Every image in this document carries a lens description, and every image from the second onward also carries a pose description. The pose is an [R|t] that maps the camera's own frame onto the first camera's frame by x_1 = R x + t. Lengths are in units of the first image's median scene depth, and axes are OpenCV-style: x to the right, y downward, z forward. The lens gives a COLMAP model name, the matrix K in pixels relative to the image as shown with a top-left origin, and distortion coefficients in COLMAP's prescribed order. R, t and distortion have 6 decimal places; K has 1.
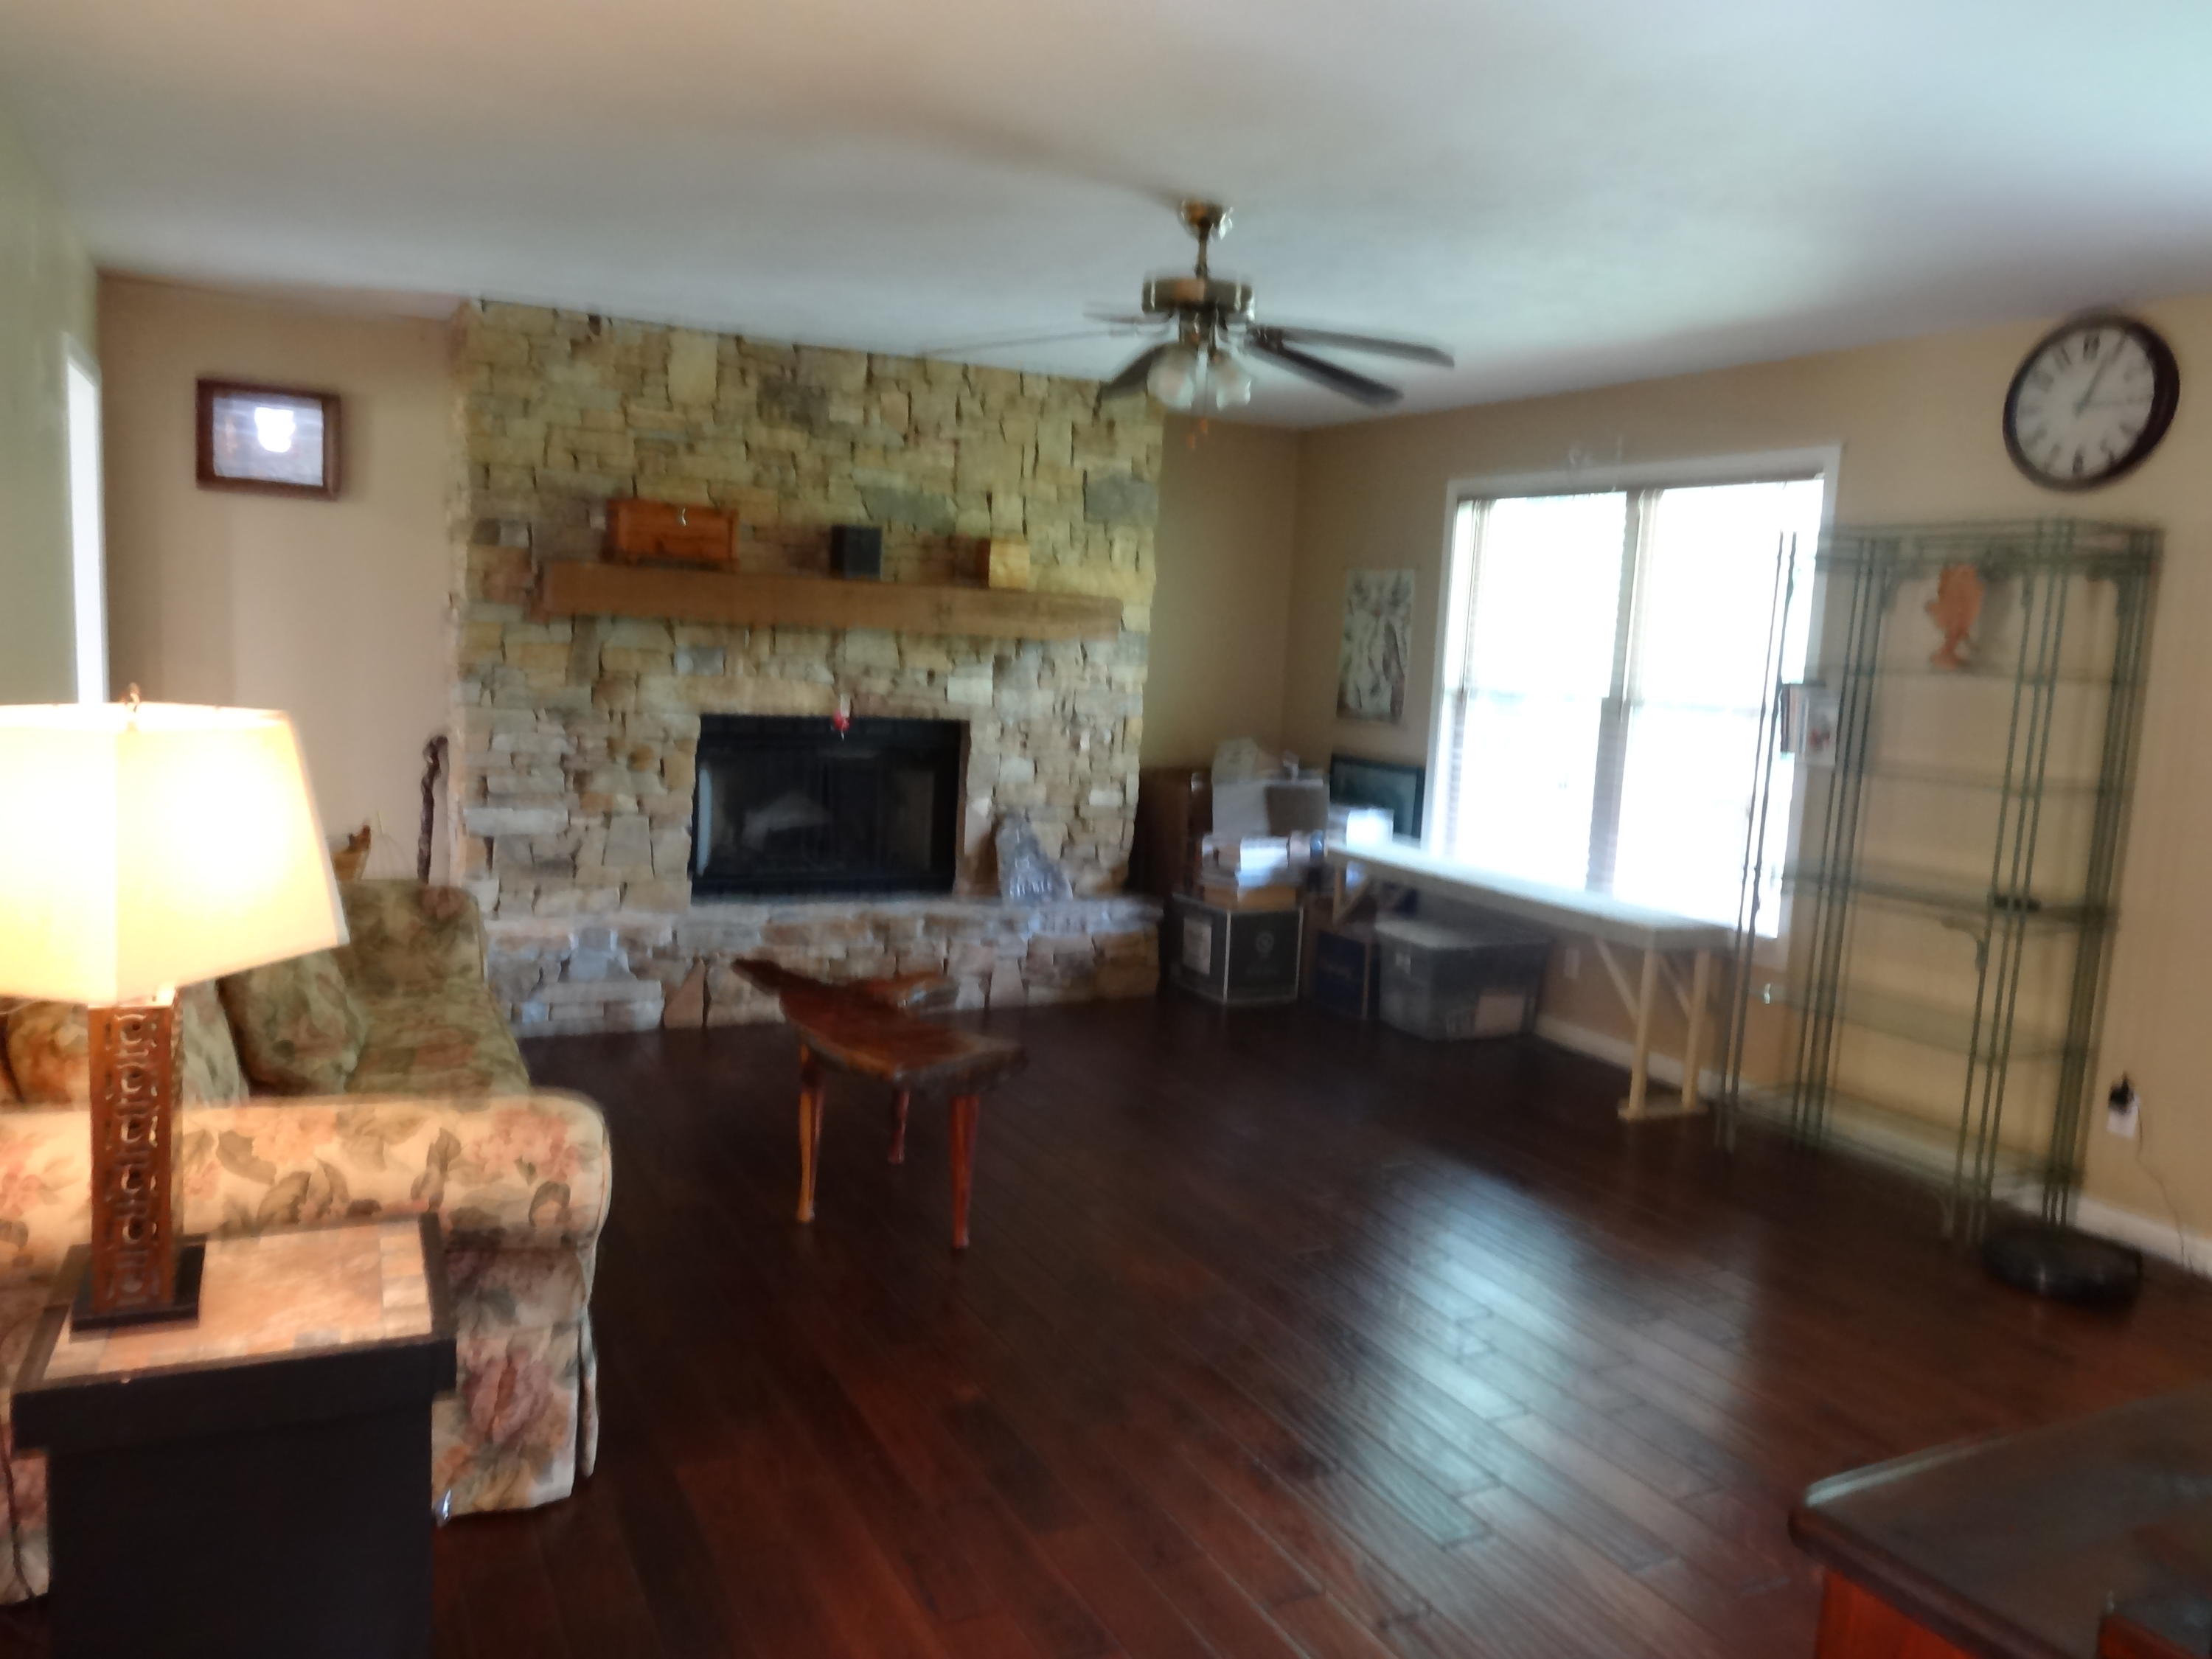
lens RADIAL K [[1676.8, 0, 1106.0], [0, 1676.8, 829.5], [0, 0, 1]] dist [-0.002333, 0.011413]
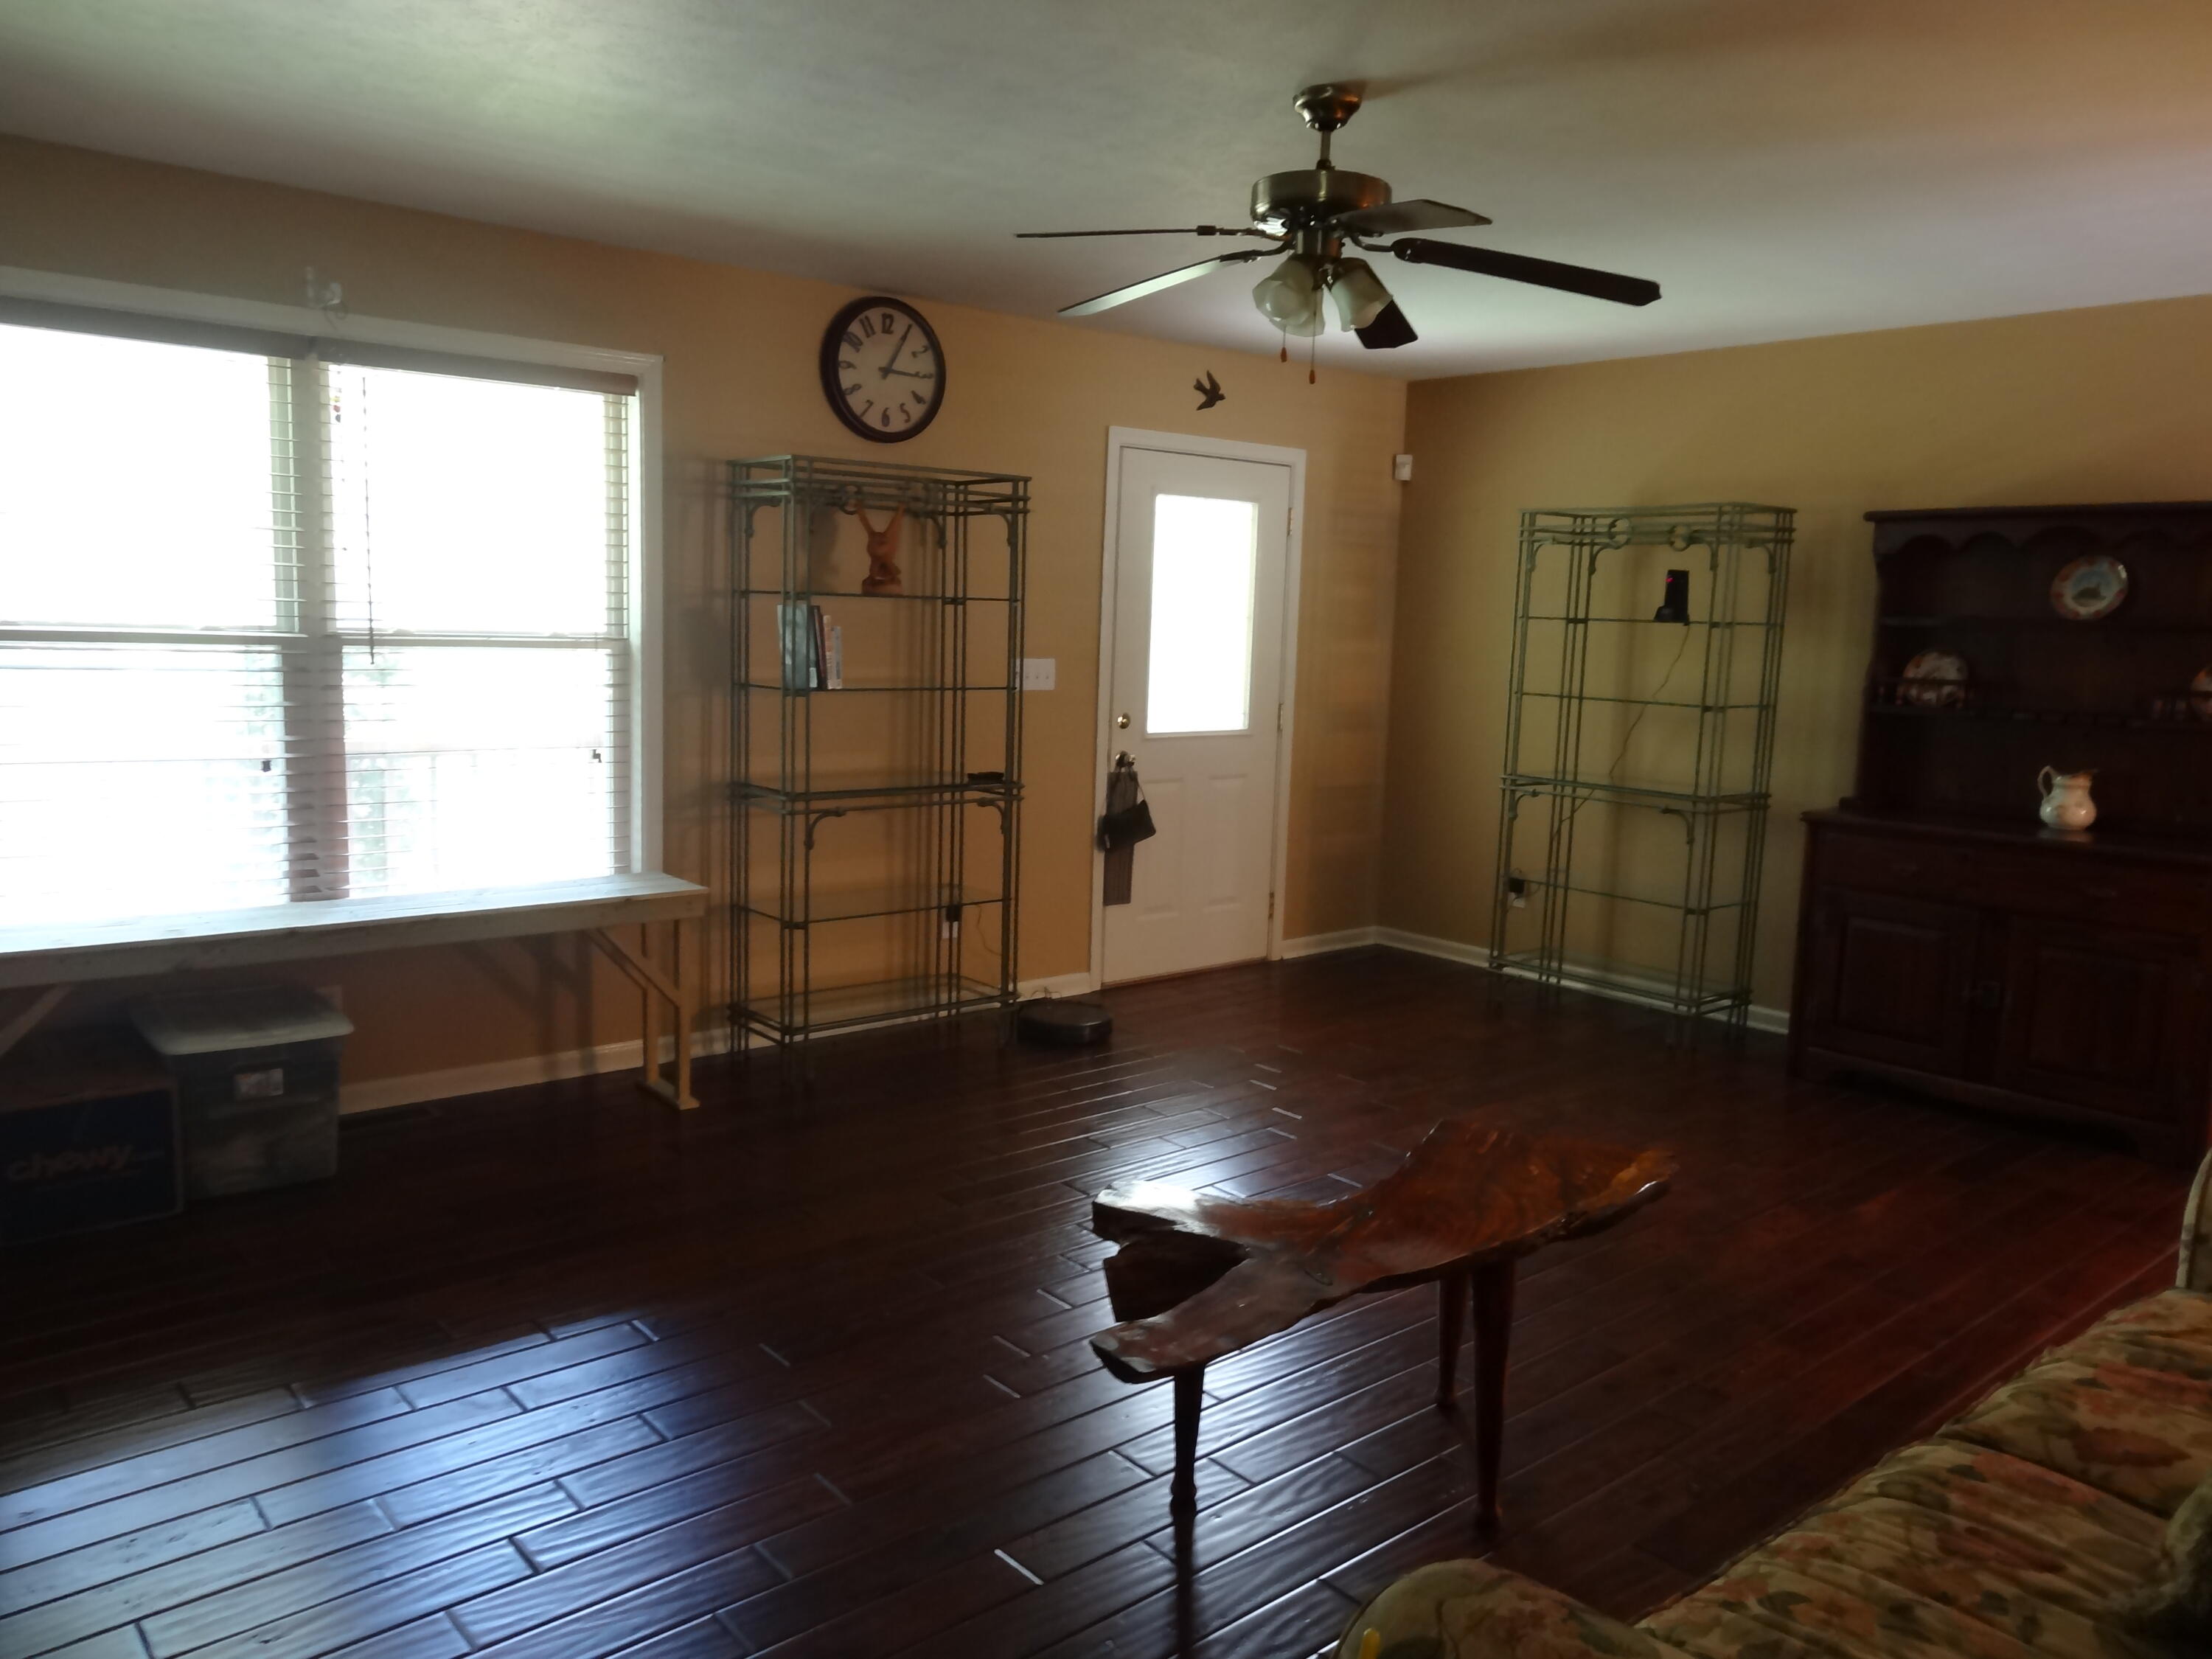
lens RADIAL K [[1676.8, 0, 1106.0], [0, 1676.8, 829.5], [0, 0, 1]] dist [-0.002333, 0.011413]
pose [[-0.223446, -0.190004, 0.956018, -0.634333], [0.076284, 0.974399, 0.211487, -0.164014], [-0.971727, 0.120185, -0.203232, 1.065287]]
